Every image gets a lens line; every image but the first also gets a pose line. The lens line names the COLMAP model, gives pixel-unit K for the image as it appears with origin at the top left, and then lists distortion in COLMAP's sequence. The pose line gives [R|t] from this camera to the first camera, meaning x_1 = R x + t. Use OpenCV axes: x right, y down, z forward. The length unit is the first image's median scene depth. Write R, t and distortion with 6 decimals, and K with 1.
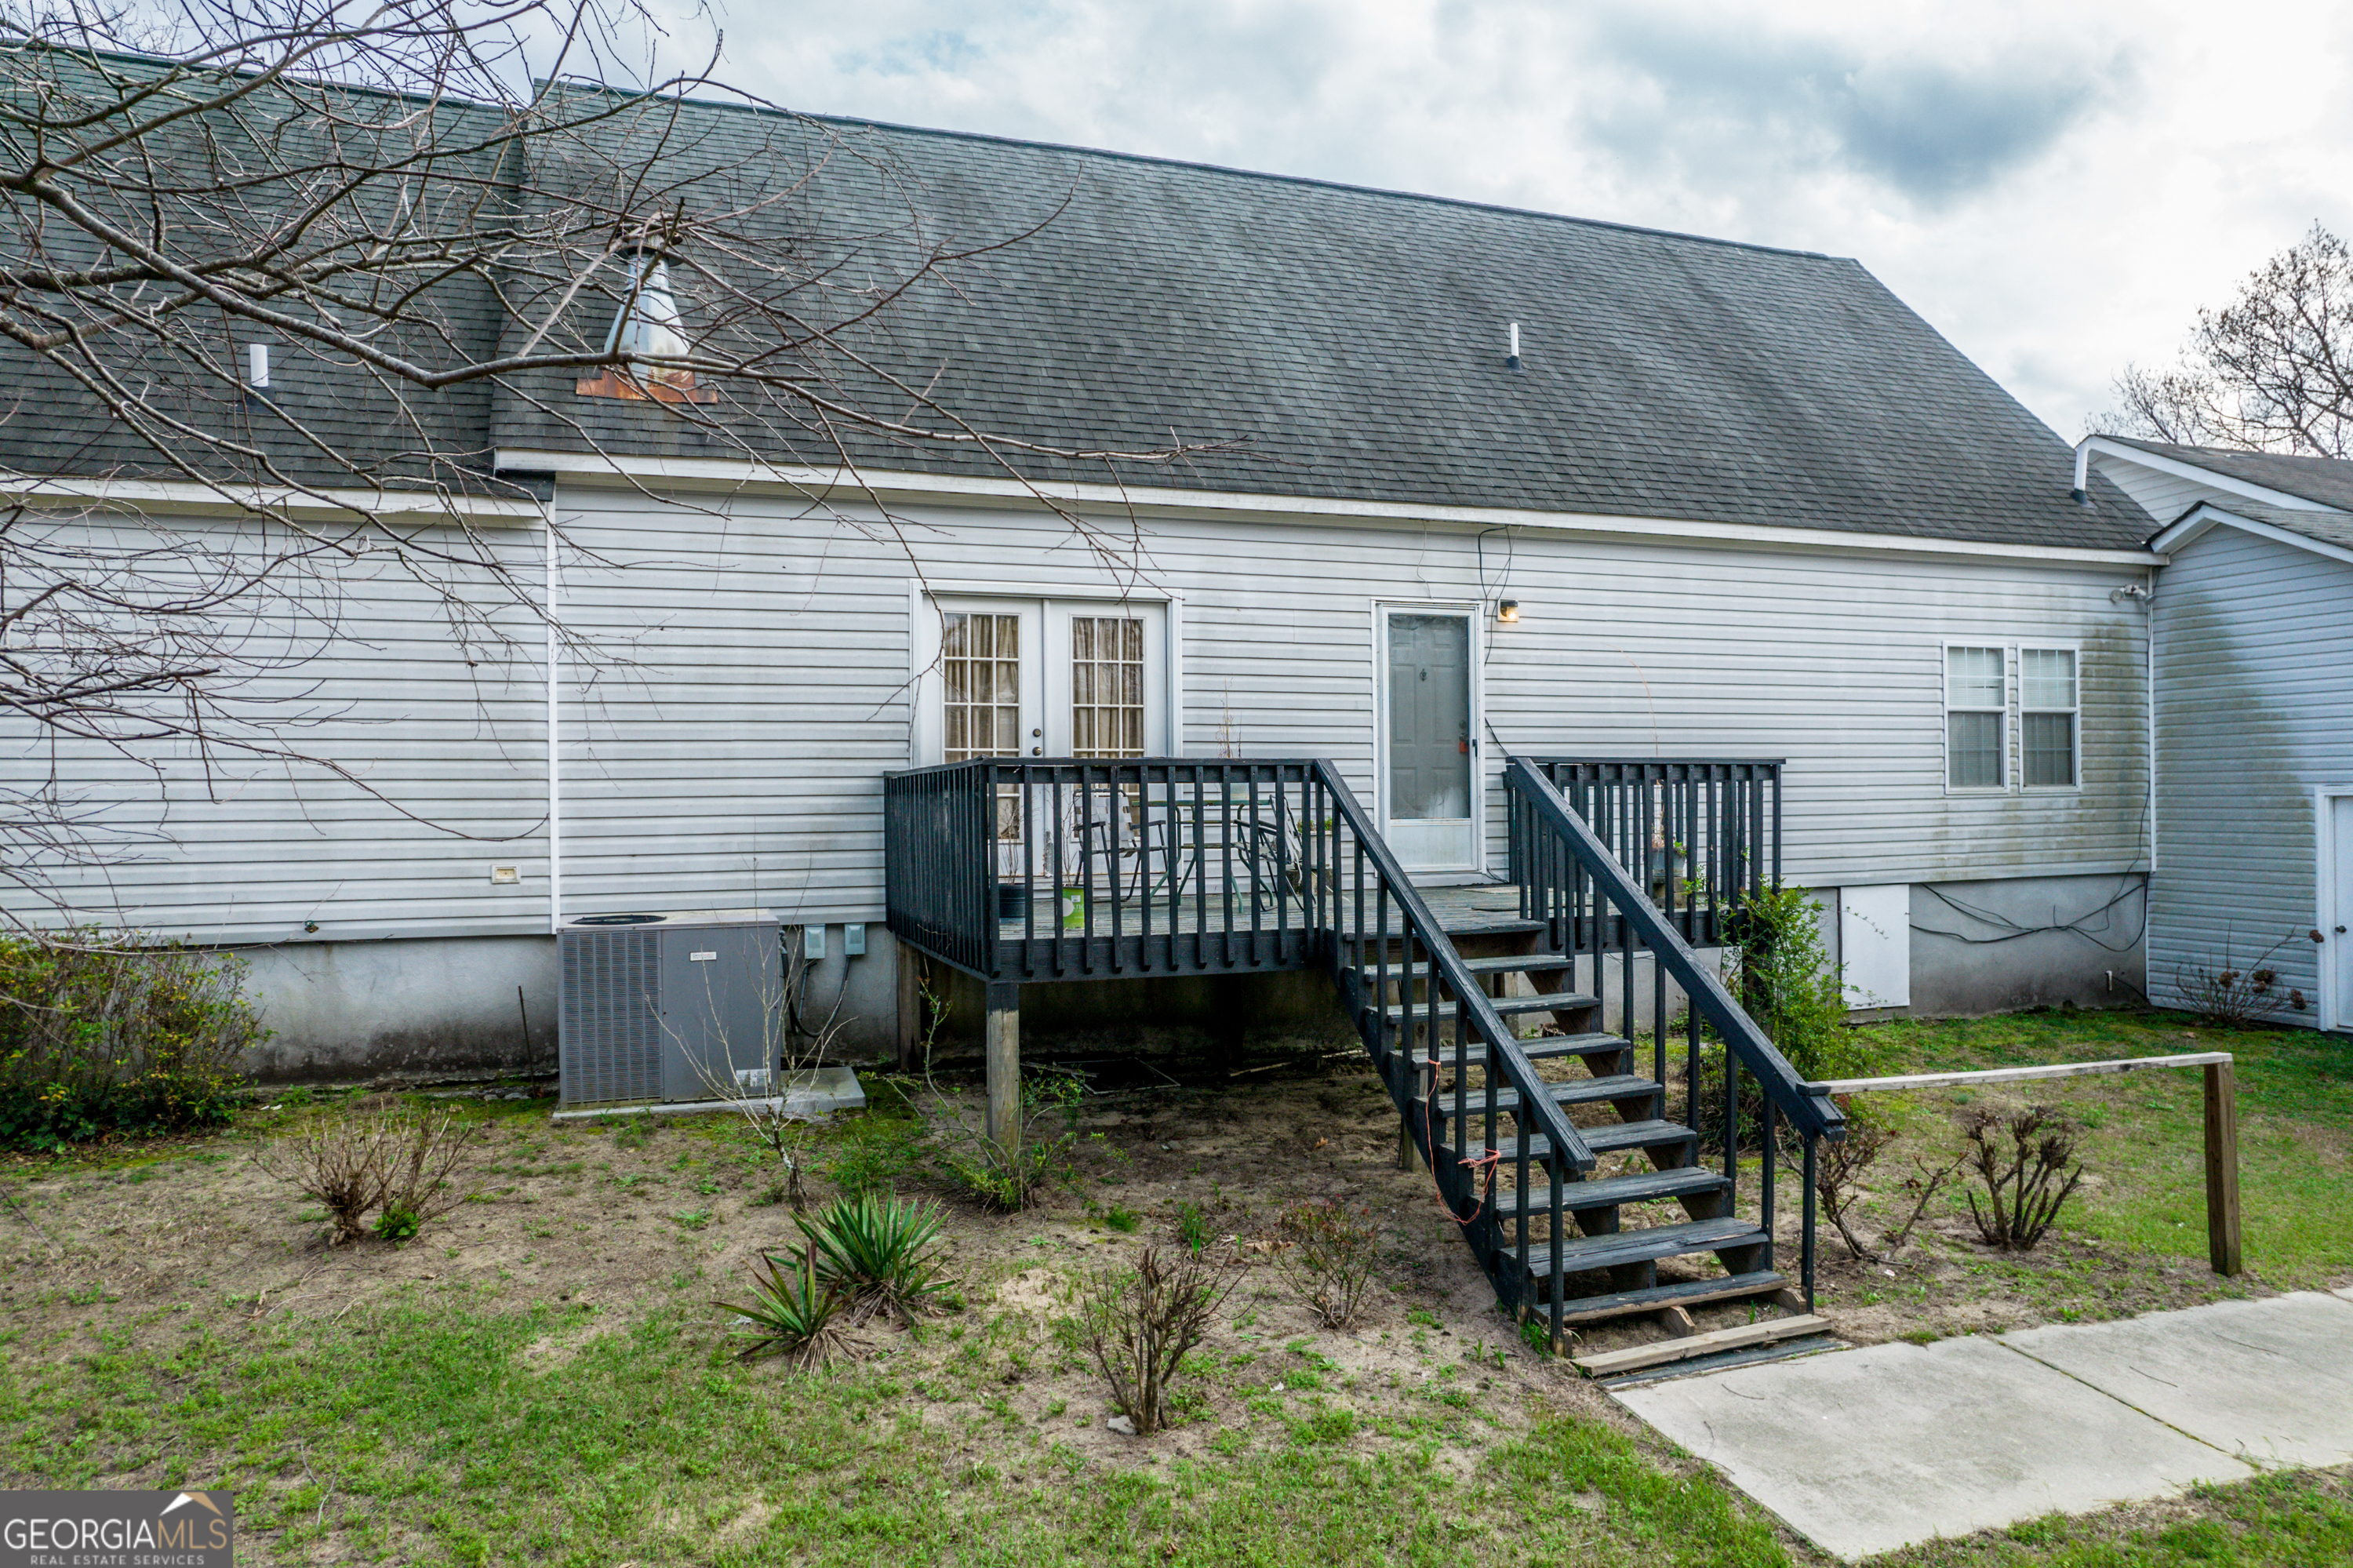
lens RADIAL K [[1499.7, 0, 1183.8], [0, 1499.7, 785.9], [0, 0, 1]] dist [-0.081870, 0.072419]
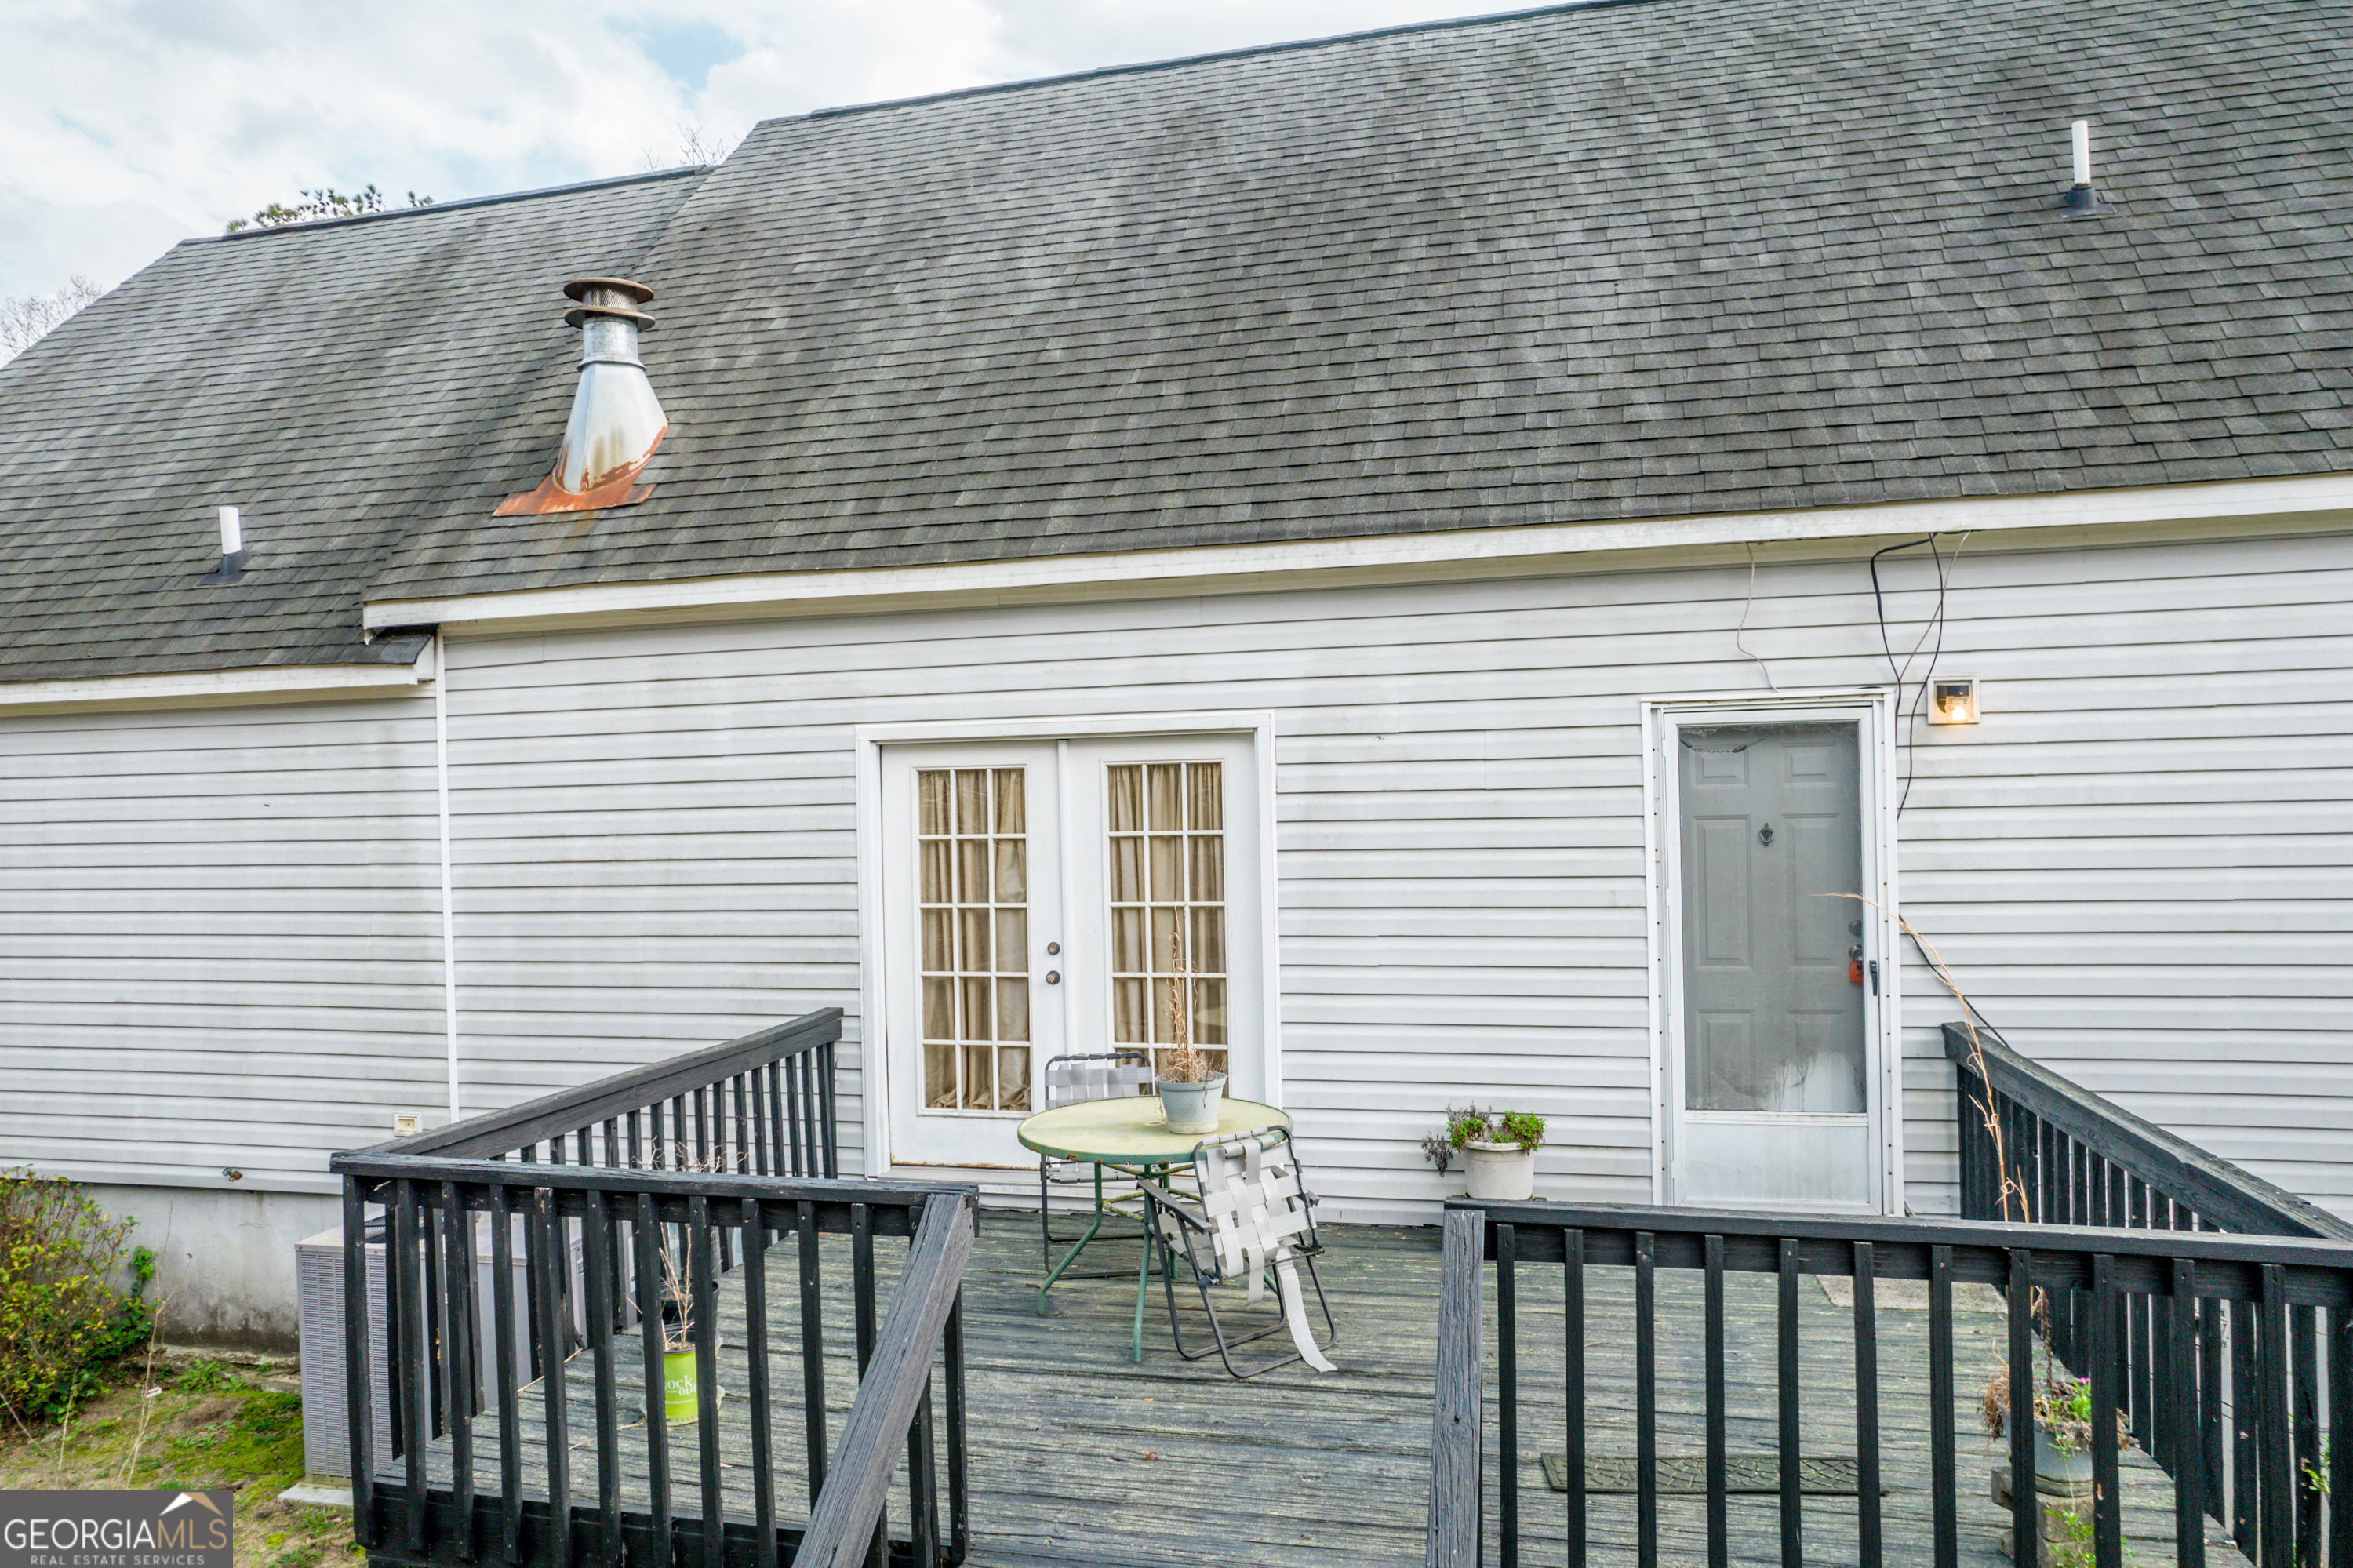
lens RADIAL K [[1528.3, 0, 1176.5], [0, 1528.3, 784.0], [0, 0, 1]] dist [-0.069647, 0.058412]
pose [[0.835798, -0.016416, -0.548792, 0.372933], [0.017964, 0.999835, -0.002550, -0.125911], [0.548744, -0.007727, 0.835955, 0.585189]]
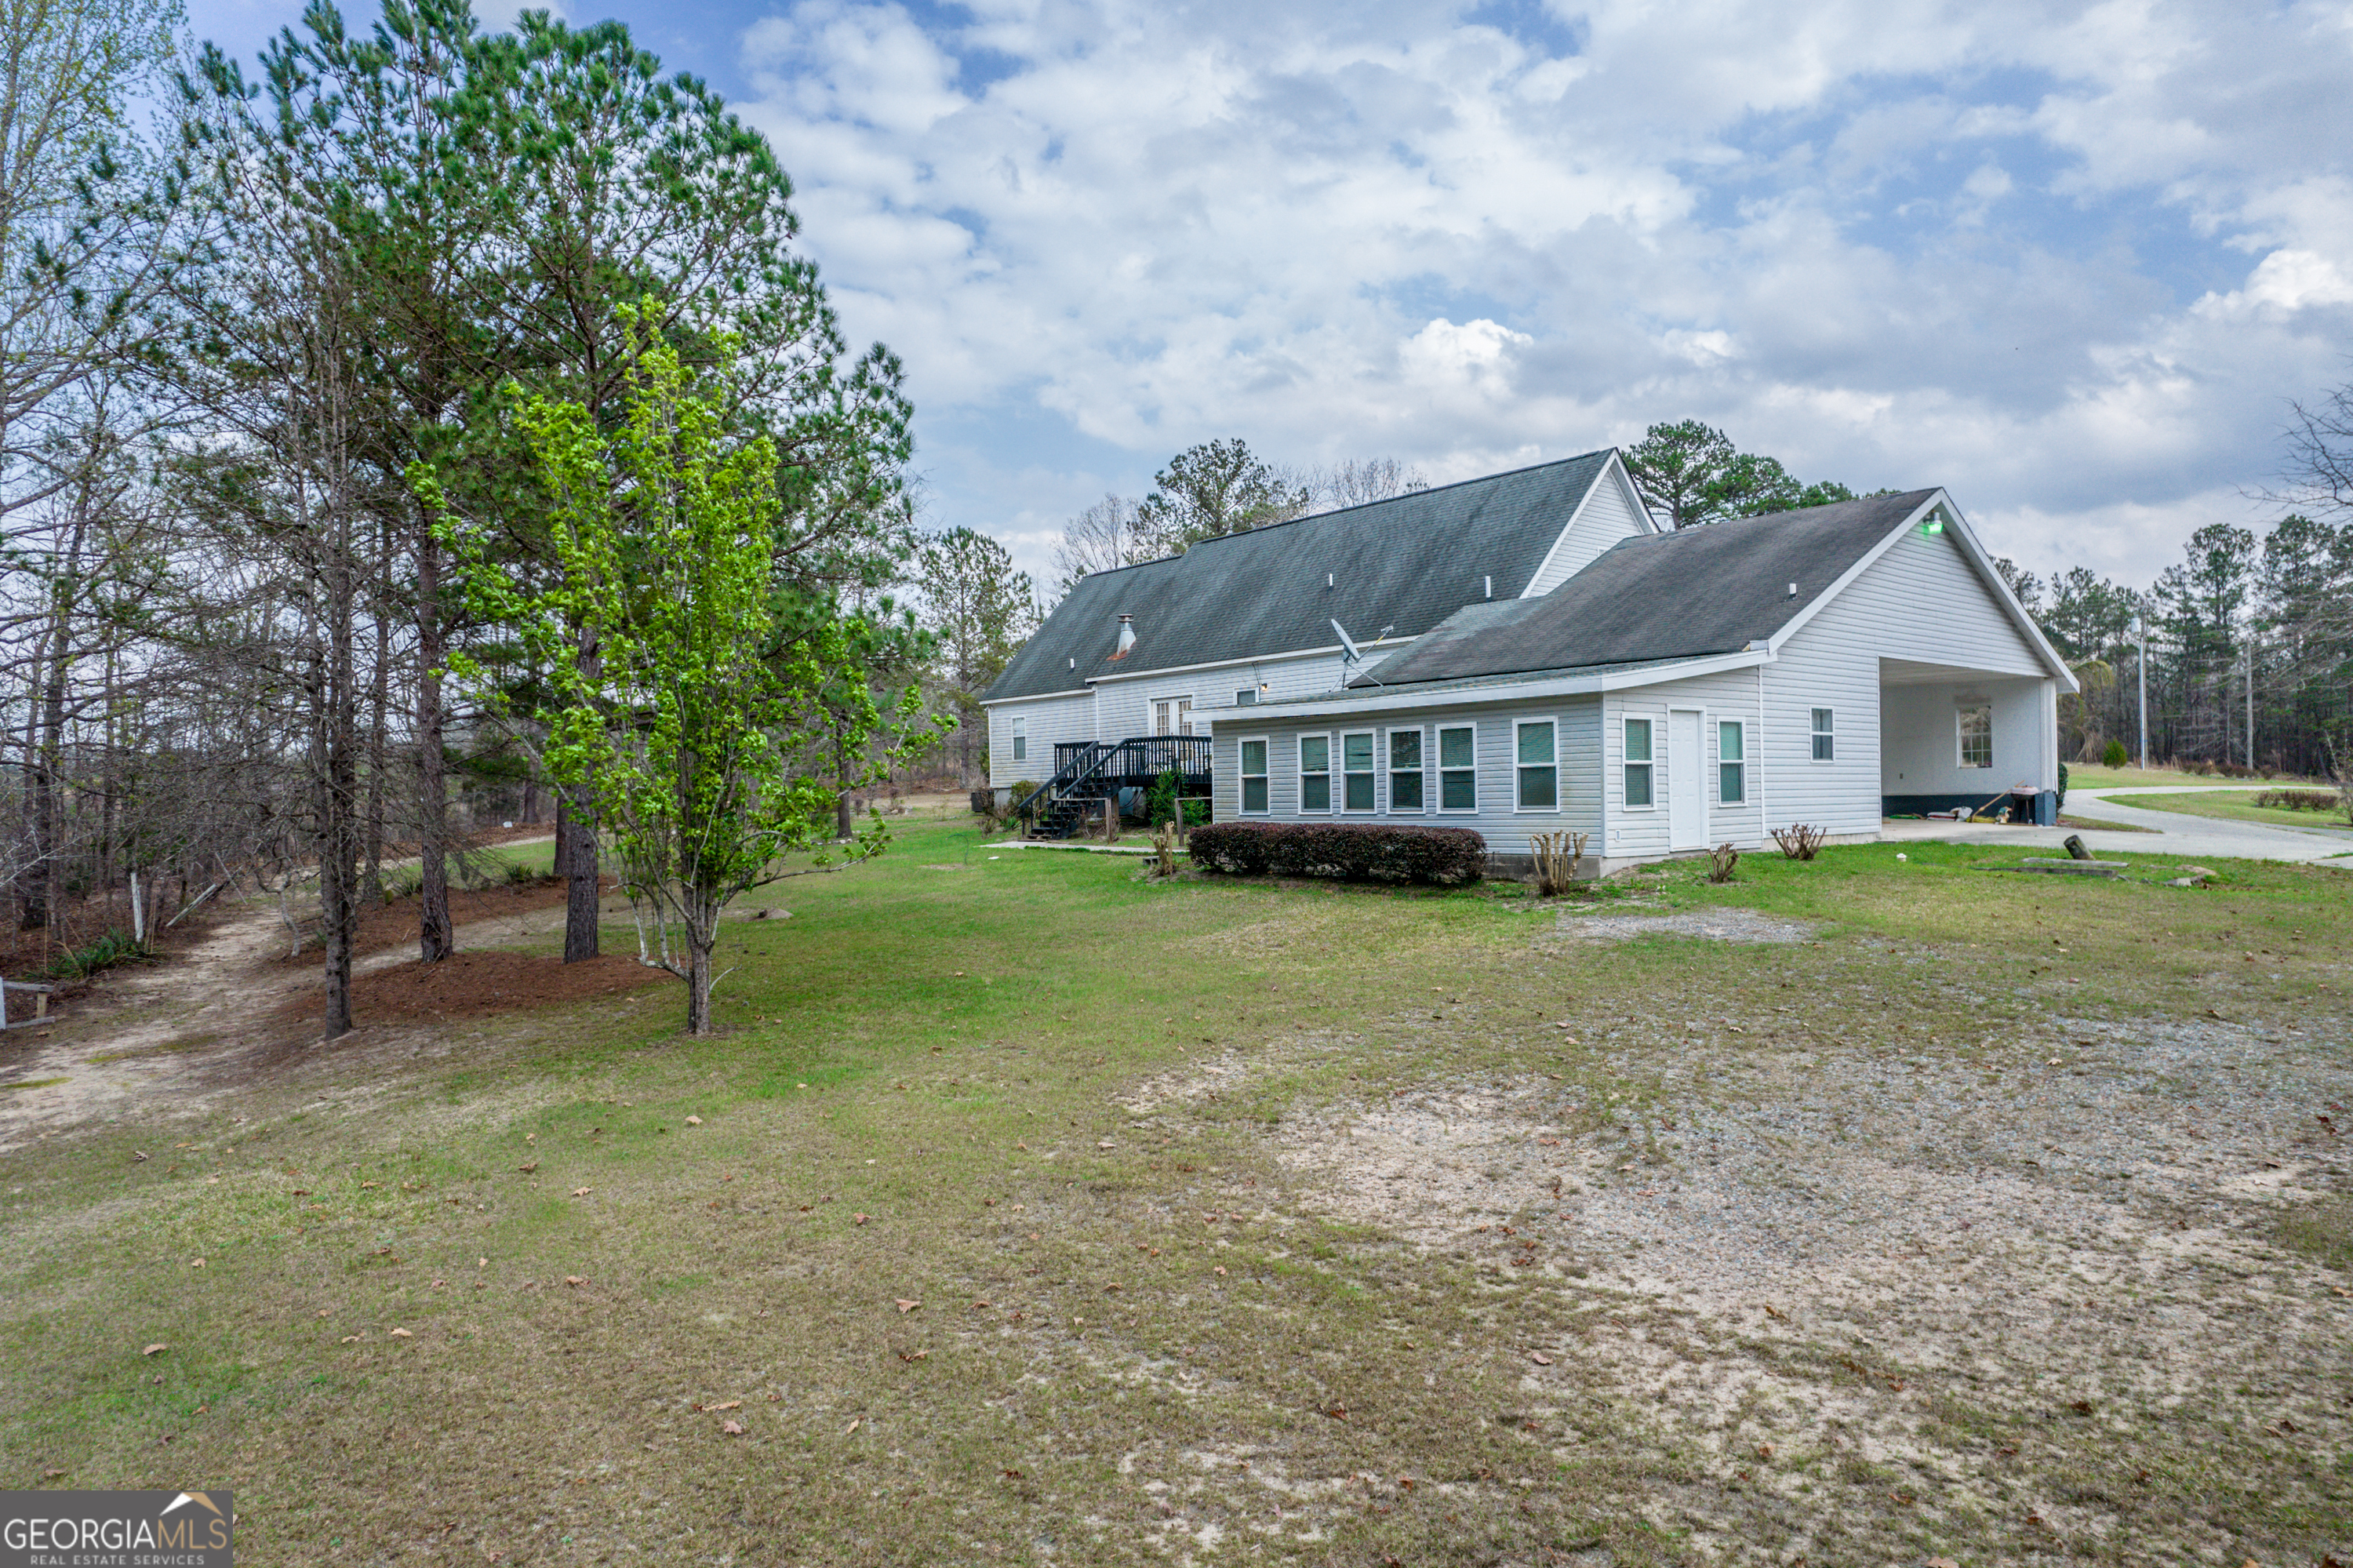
lens RADIAL K [[1528.3, 0, 1176.5], [0, 1528.3, 784.0], [0, 0, 1]] dist [-0.069647, 0.058412]
pose [[0.351121, -0.010814, -0.936268, 4.262826], [0.027527, 0.999620, -0.001223, 0.118020], [0.935925, -0.025343, 0.351286, -0.425391]]
